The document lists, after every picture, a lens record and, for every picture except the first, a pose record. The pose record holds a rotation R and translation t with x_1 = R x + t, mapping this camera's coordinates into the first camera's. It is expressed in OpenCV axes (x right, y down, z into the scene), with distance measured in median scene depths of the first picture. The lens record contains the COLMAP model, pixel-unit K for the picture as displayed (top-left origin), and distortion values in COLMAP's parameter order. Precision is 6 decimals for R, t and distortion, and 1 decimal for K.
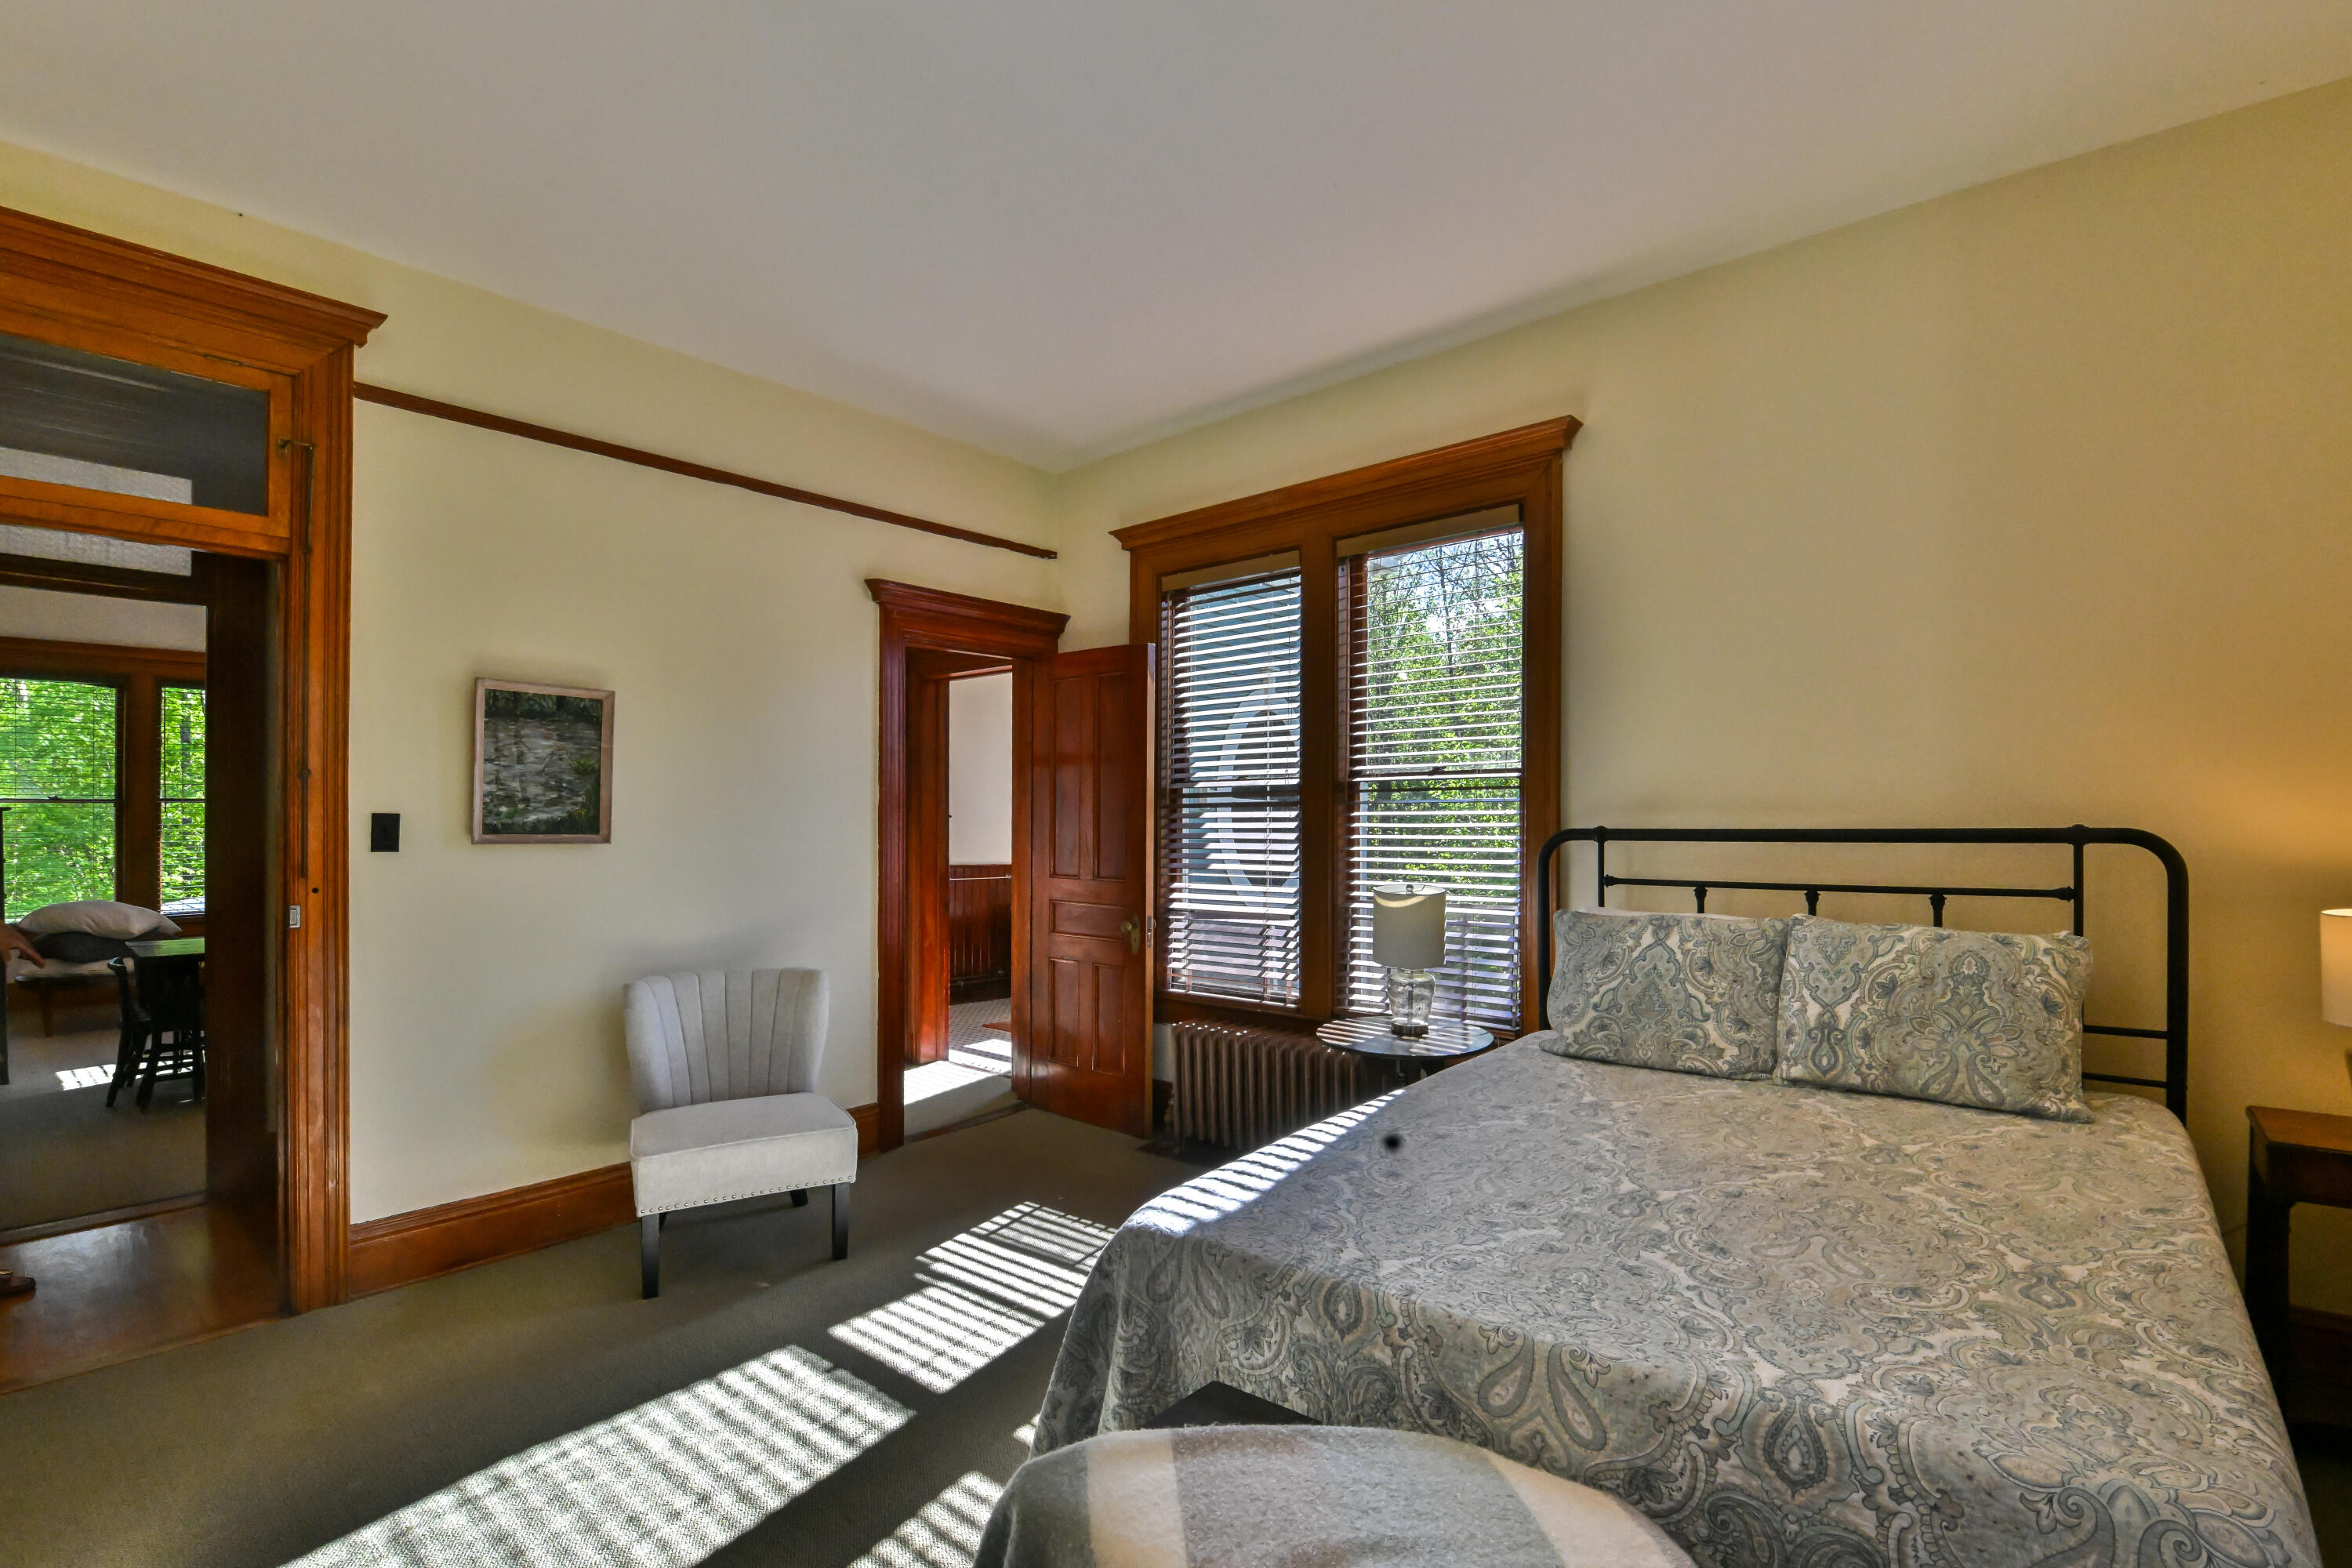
lens RADIAL K [[1046.1, 0, 1143.2], [0, 1046.1, 820.7], [0, 0, 1]] dist [-0.000618, -0.000720]
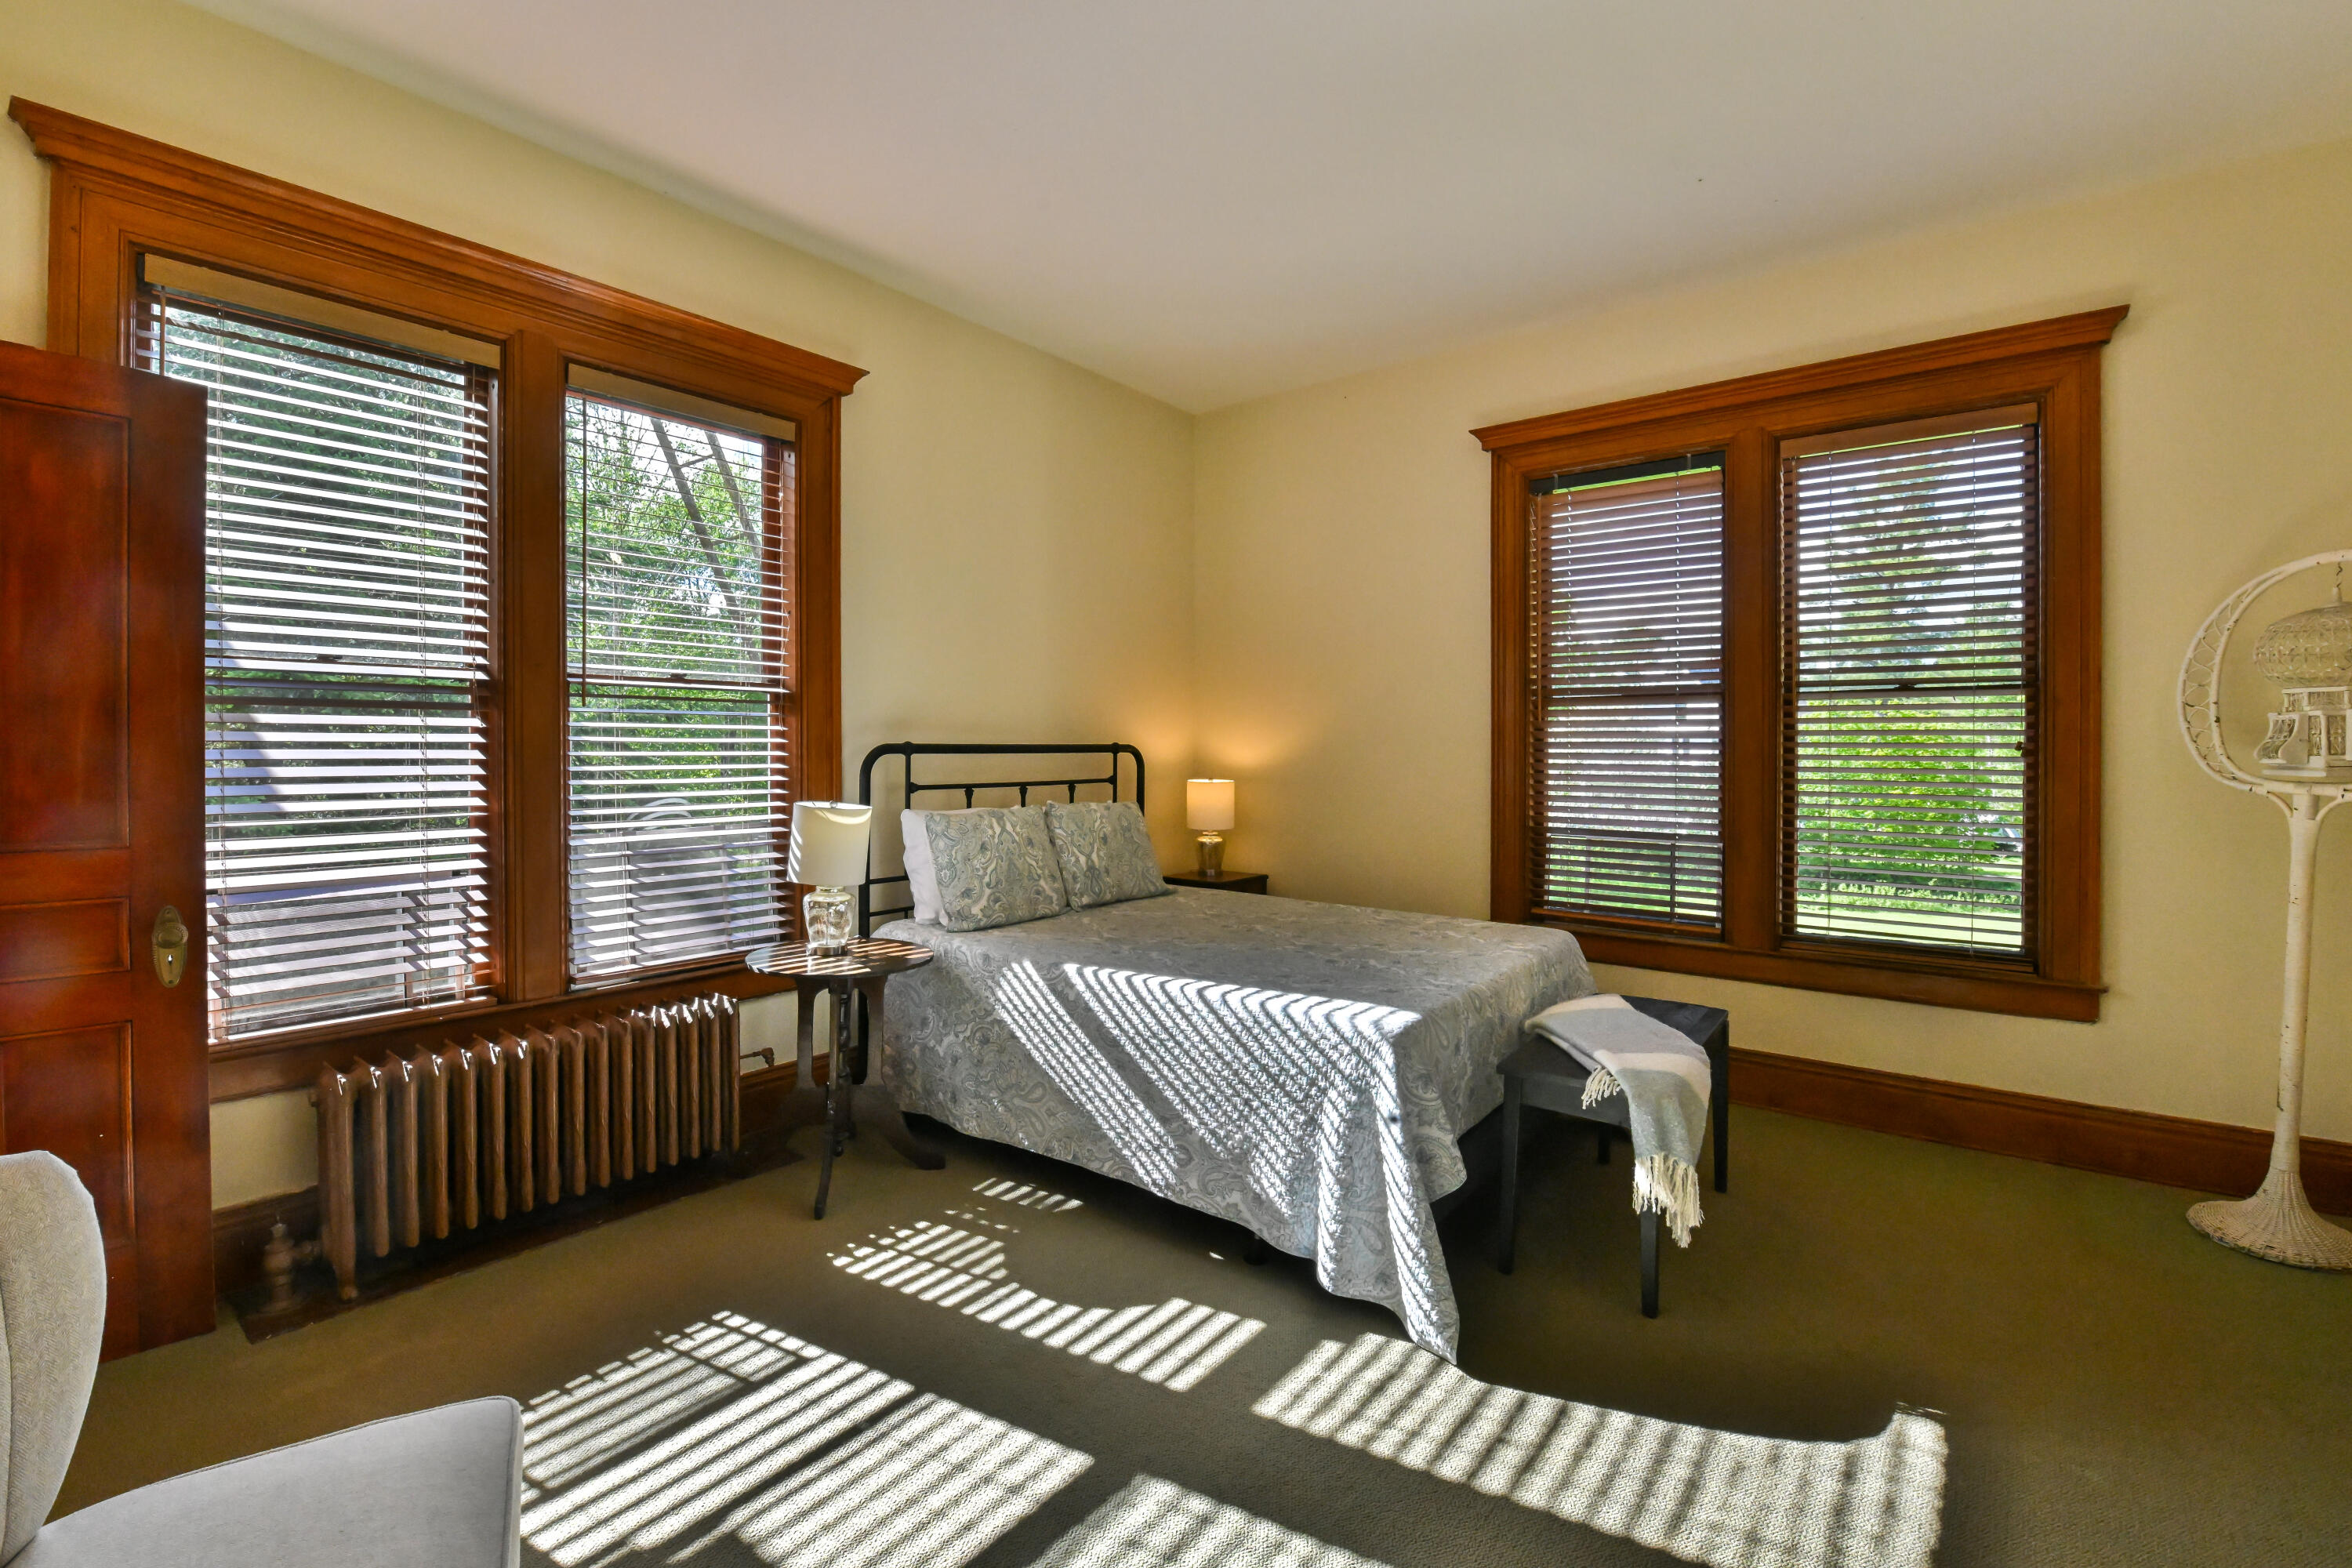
lens RADIAL K [[1046.1, 0, 1174.8], [0, 1046.1, 774.7], [0, 0, 1]] dist [-0.000618, -0.000720]
pose [[-0.038400, -0.022529, 0.999008, -0.781391], [-0.003180, 0.999744, 0.022423, 0.016020], [-0.999257, -0.002316, -0.038461, 0.788977]]
